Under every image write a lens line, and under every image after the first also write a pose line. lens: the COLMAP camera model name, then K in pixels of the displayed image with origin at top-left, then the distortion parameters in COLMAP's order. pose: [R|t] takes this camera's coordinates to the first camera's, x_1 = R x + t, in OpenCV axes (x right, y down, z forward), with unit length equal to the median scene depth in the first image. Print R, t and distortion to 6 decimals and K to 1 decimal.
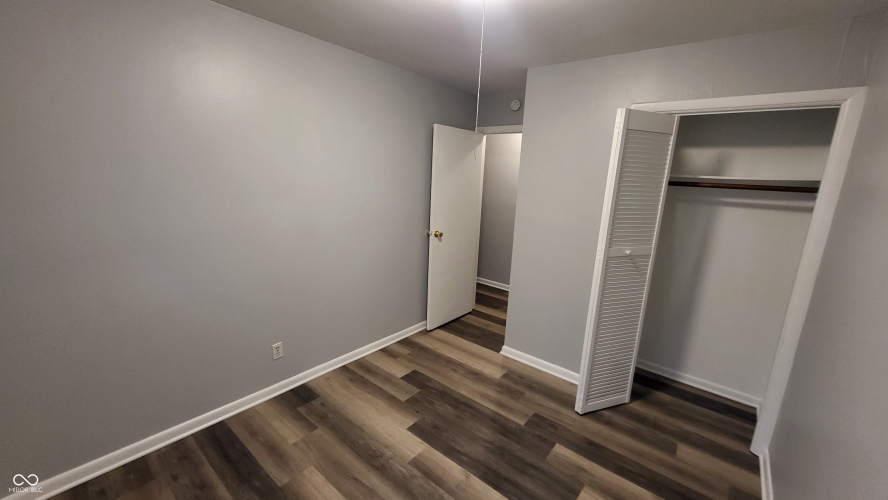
lens RADIAL K [[351.5, 0, 446.1], [0, 351.5, 246.6], [0, 0, 1]] dist [-0.002622, -0.000449]
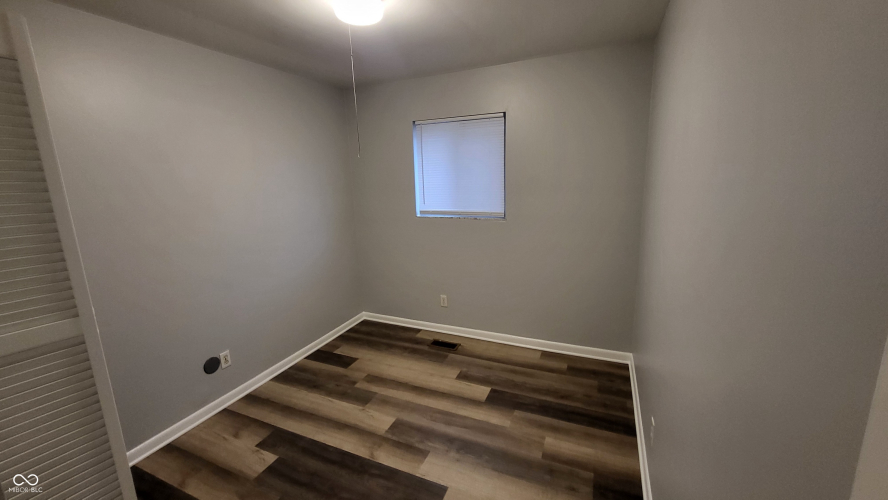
lens RADIAL K [[351.5, 0, 446.1], [0, 351.5, 246.6], [0, 0, 1]] dist [-0.002622, -0.000449]
pose [[-0.962741, 0.044344, -0.266766, 0.095116], [-0.063673, 0.921560, 0.382980, -0.341588], [0.262824, 0.385696, -0.884399, 1.682571]]
